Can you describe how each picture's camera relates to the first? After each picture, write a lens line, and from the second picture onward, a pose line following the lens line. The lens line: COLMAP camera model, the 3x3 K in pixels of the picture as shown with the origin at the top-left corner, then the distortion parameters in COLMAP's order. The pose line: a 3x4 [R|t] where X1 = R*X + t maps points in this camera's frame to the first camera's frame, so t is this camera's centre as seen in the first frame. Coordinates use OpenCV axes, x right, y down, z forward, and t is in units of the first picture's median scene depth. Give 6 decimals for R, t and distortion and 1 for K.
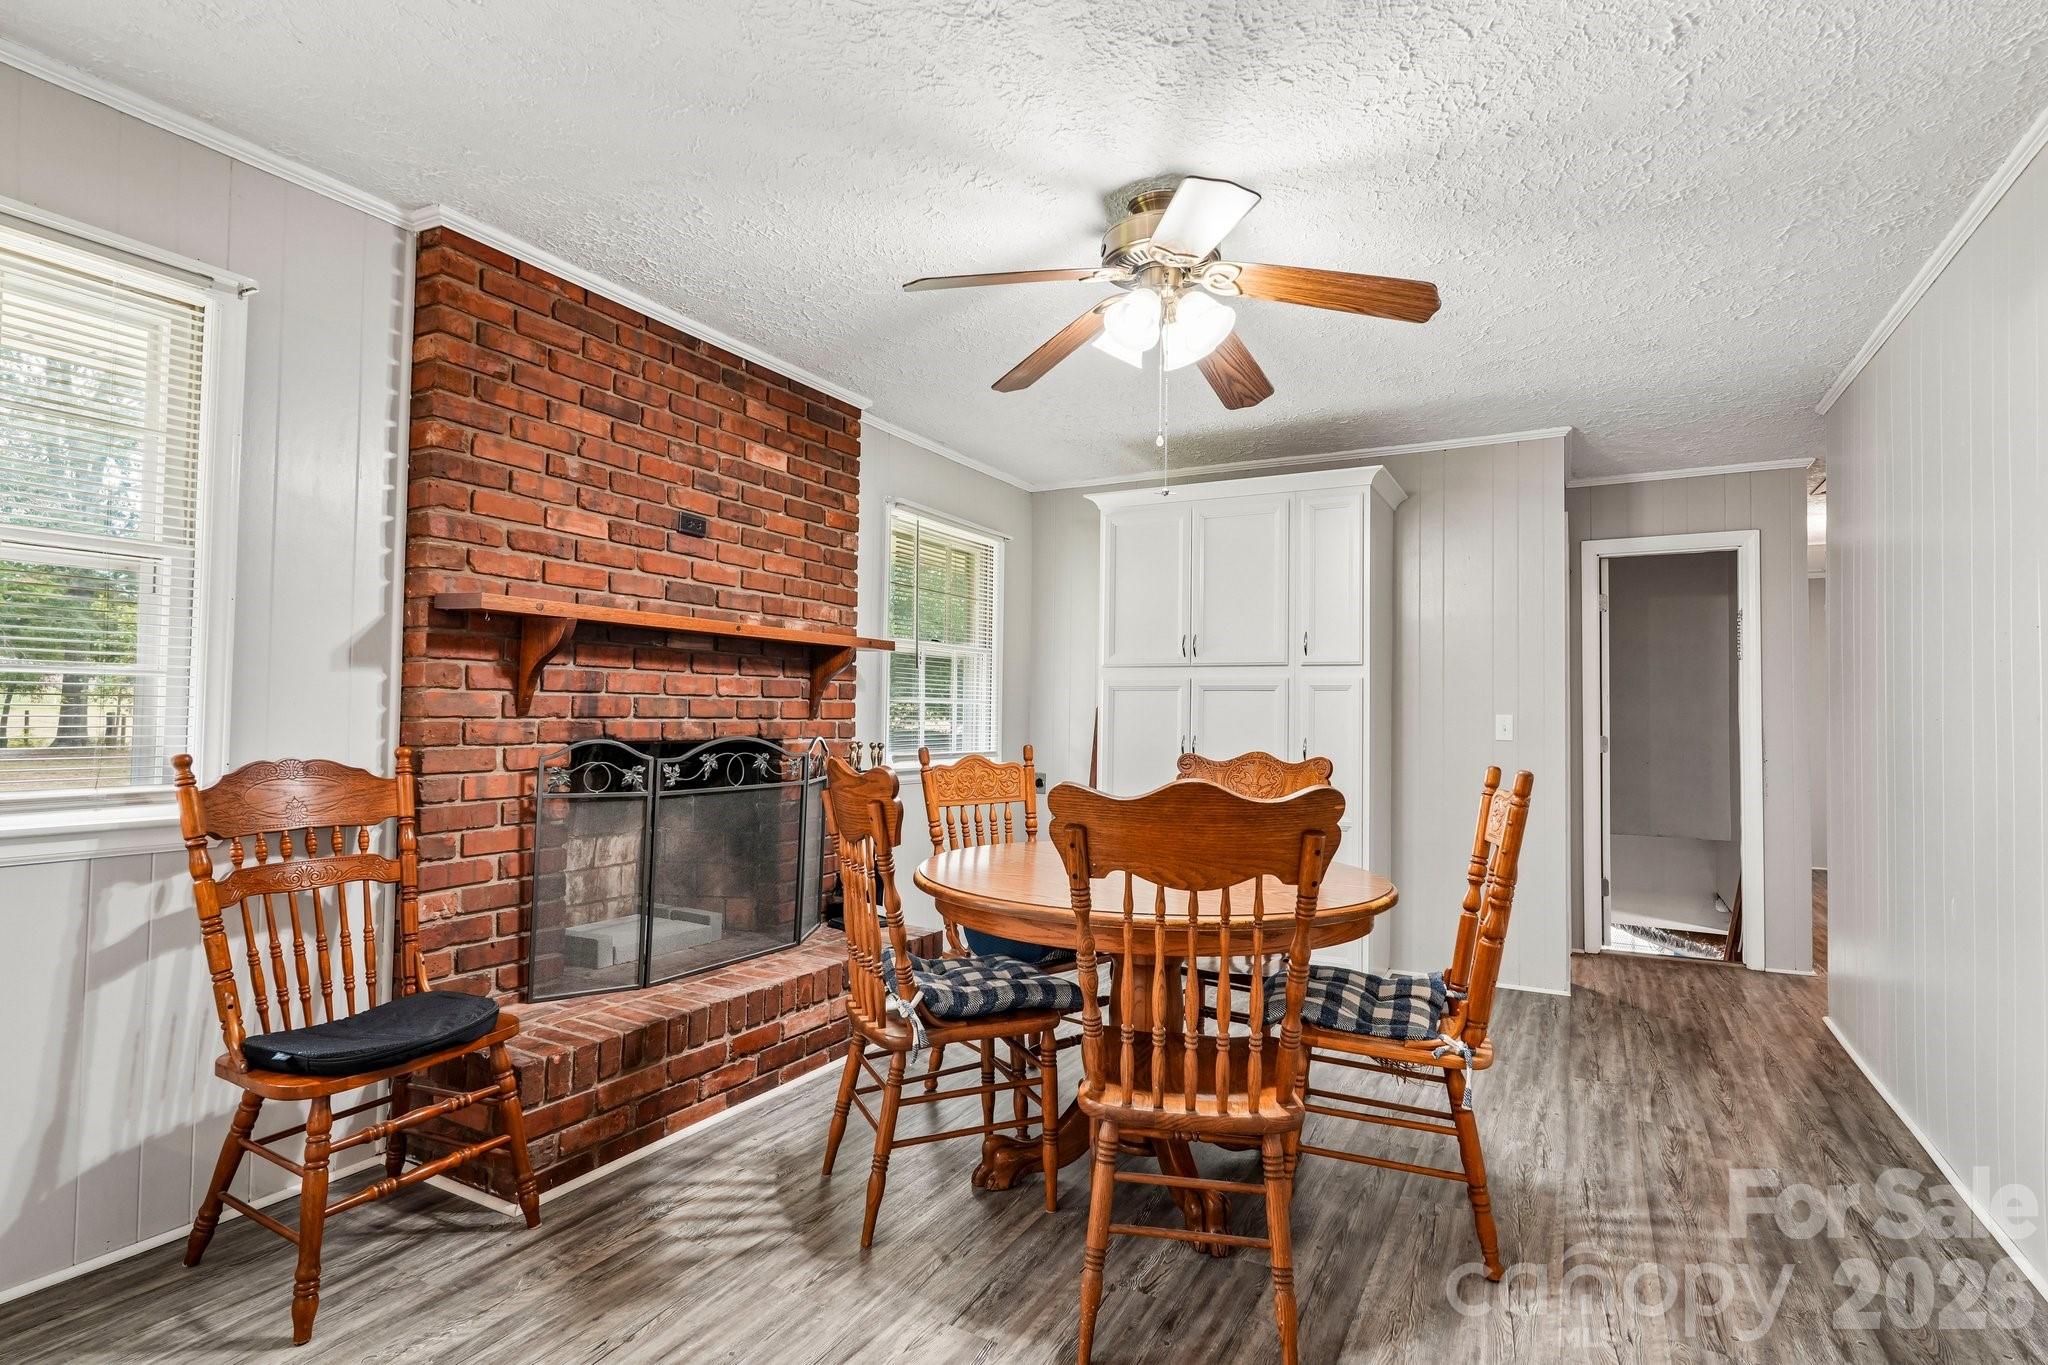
lens RADIAL K [[1005.2, 0, 1027.8], [0, 1005.2, 674.8], [0, 0, 1]] dist [0.003285, 0.000647]
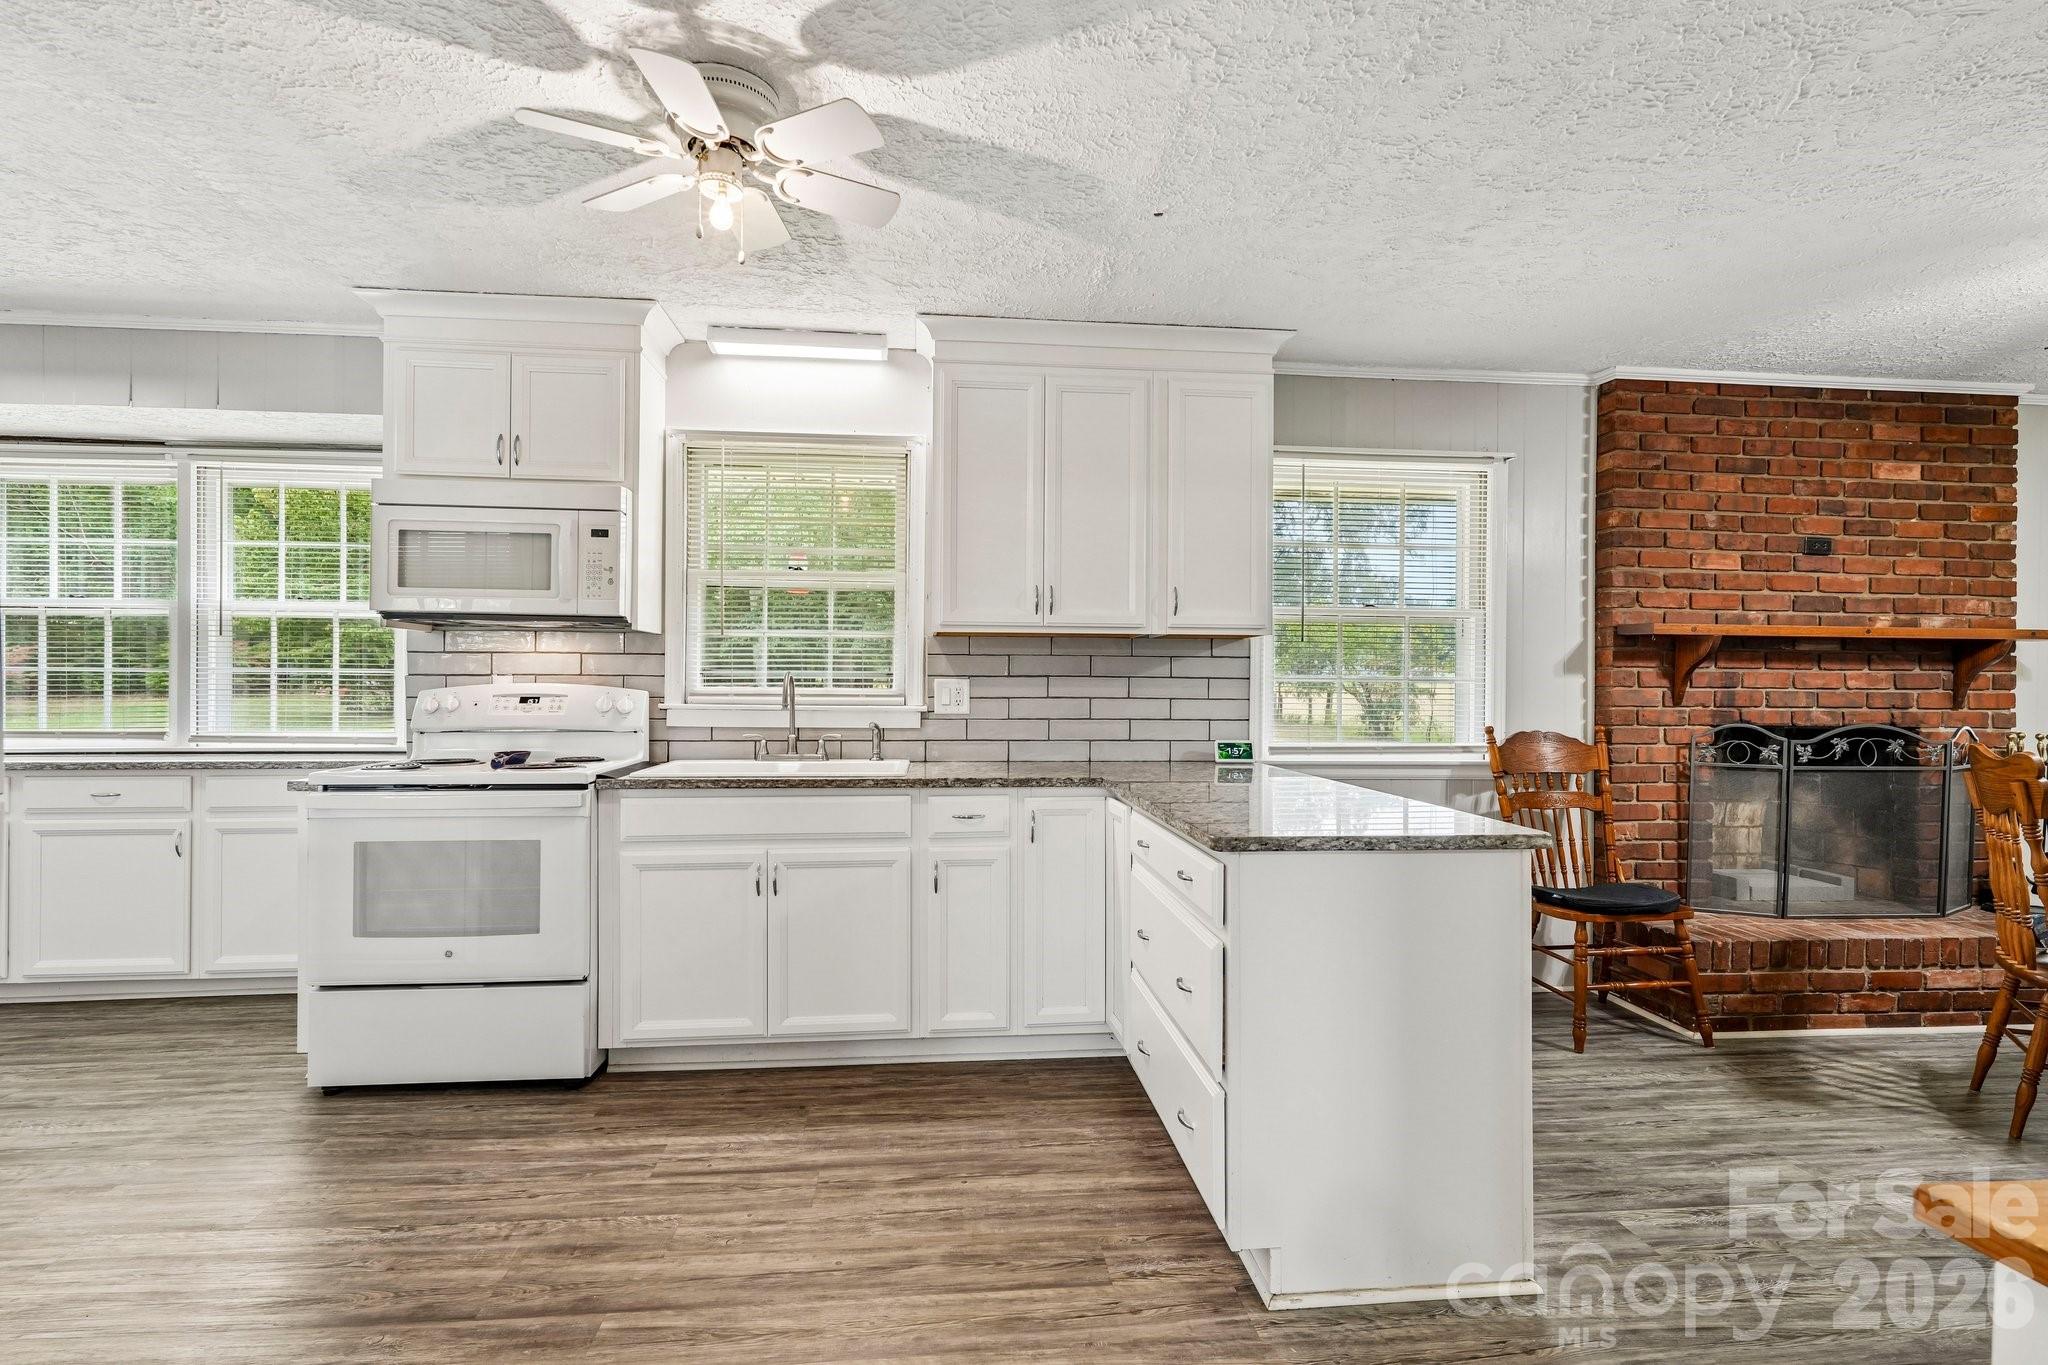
lens RADIAL K [[1005.2, 0, 1028.7], [0, 1005.2, 685.3], [0, 0, 1]] dist [0.003285, 0.000647]
pose [[0.568559, -0.007098, -0.822612, 0.140412], [0.031192, 0.999430, 0.012935, -0.034204], [0.822051, -0.033013, 0.568456, -0.548445]]
